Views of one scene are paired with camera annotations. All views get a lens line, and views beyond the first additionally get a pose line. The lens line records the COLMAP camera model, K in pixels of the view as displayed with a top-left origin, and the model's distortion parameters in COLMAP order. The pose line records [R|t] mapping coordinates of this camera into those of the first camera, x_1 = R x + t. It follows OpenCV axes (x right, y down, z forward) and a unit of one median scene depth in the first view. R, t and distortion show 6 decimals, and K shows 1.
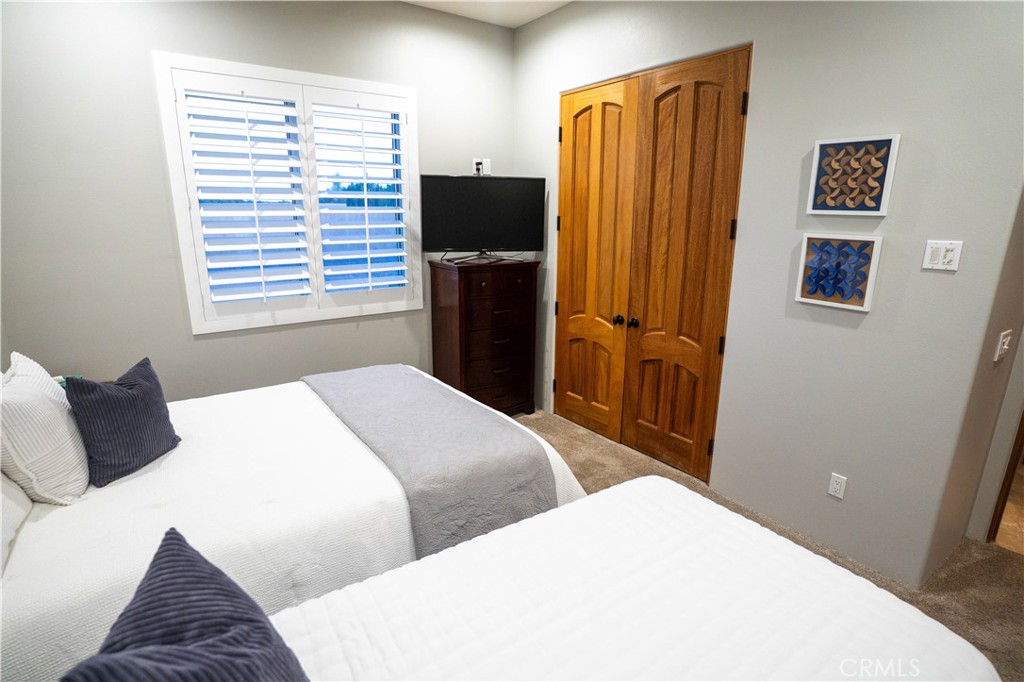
lens RADIAL K [[528.4, 0, 512.0], [0, 528.4, 341.0], [0, 0, 1]] dist [-0.000639, -0.000041]
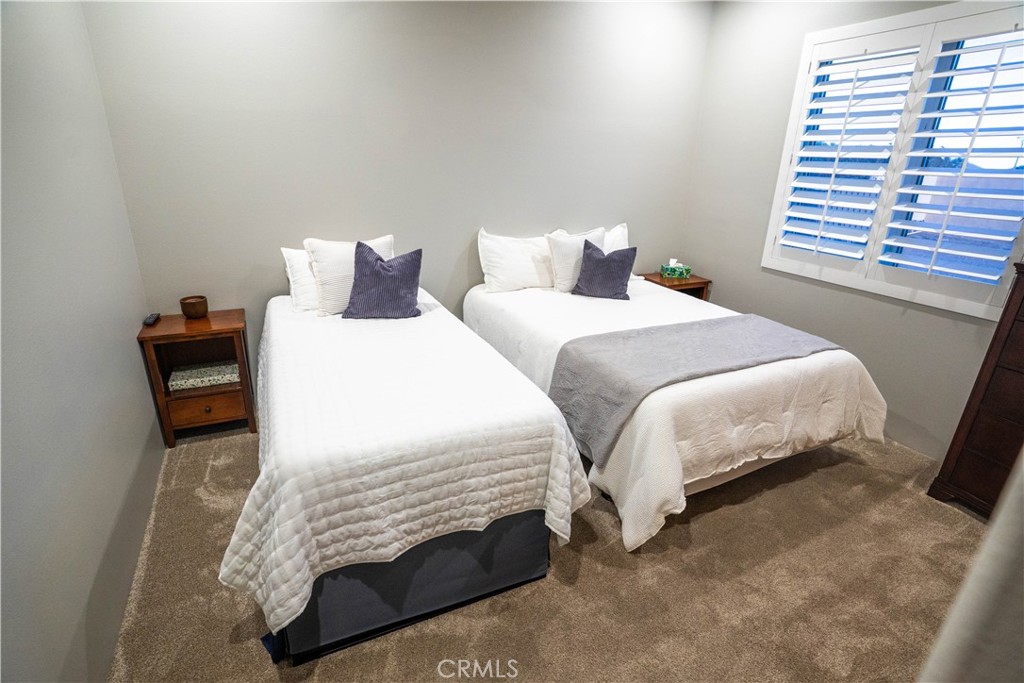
lens RADIAL K [[500.7, 0, 512.0], [0, 500.7, 341.5], [0, 0, 1]] dist [0.022634, 0.000413]
pose [[-0.175331, 0.337760, -0.924758, 0.691782], [-0.273463, 0.885637, 0.375320, -0.141965], [0.945768, 0.318692, -0.062915, 0.554861]]
